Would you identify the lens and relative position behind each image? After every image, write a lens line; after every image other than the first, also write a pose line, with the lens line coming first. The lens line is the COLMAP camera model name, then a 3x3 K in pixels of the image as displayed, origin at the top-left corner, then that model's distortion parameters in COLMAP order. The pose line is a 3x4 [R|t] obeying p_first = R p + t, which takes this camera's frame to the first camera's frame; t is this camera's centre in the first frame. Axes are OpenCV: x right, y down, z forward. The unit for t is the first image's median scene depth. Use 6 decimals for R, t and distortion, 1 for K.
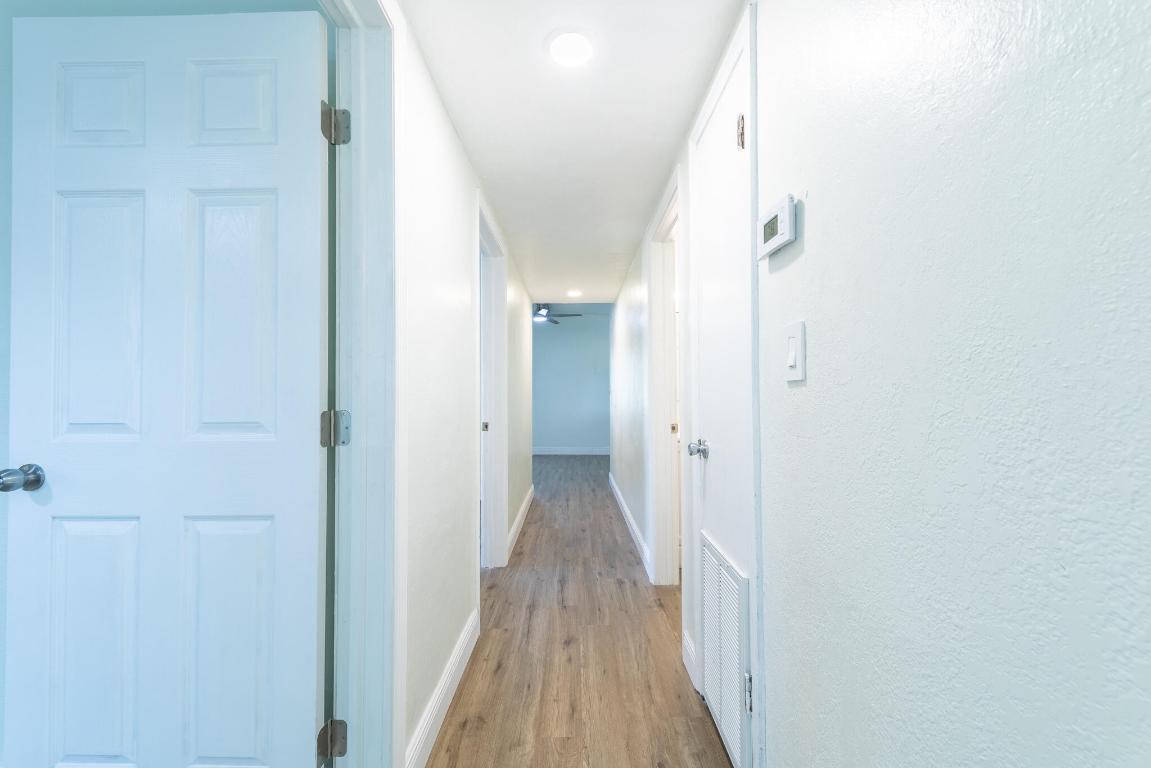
lens RADIAL K [[469.3, 0, 575.5], [0, 469.3, 384.0], [0, 0, 1]] dist [-0.107465, 0.036391]
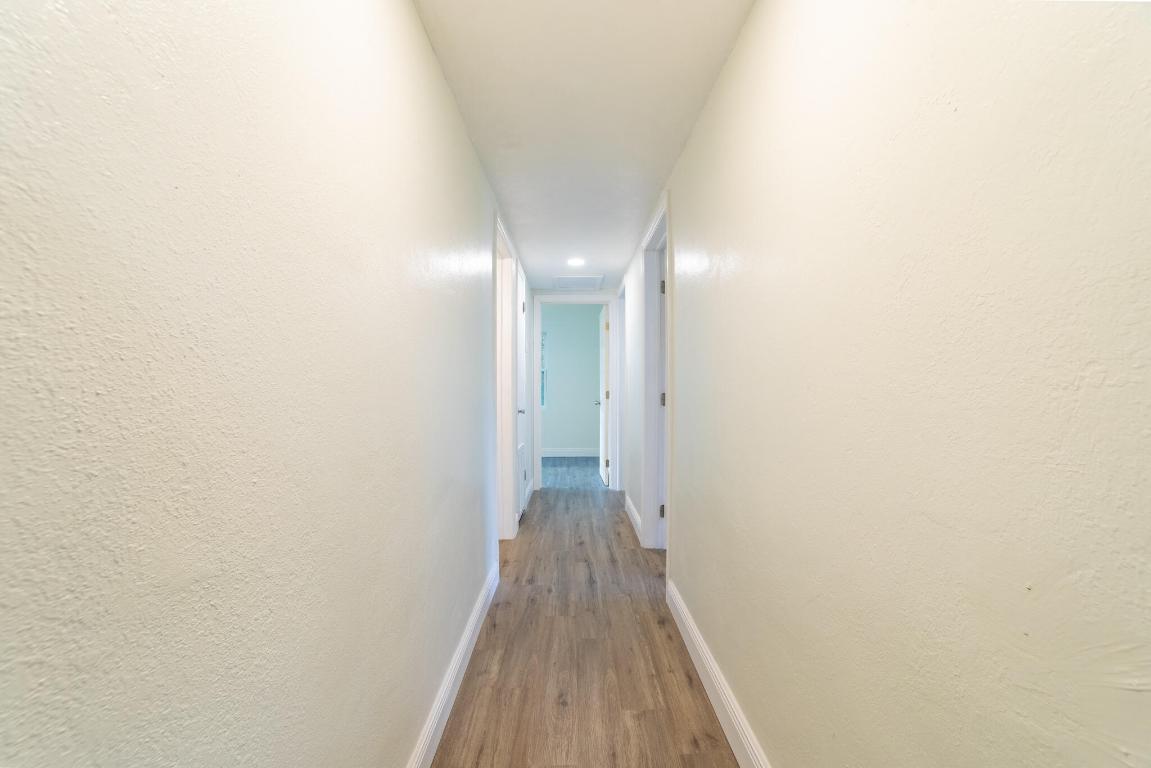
lens RADIAL K [[469.3, 0, 575.5], [0, 469.3, 384.0], [0, 0, 1]] dist [-0.107465, 0.036391]
pose [[-0.999955, 0.007554, -0.005655, 0.007384], [0.007732, 0.999457, -0.032029, 0.054654], [0.005410, -0.032071, -0.999471, 2.069073]]
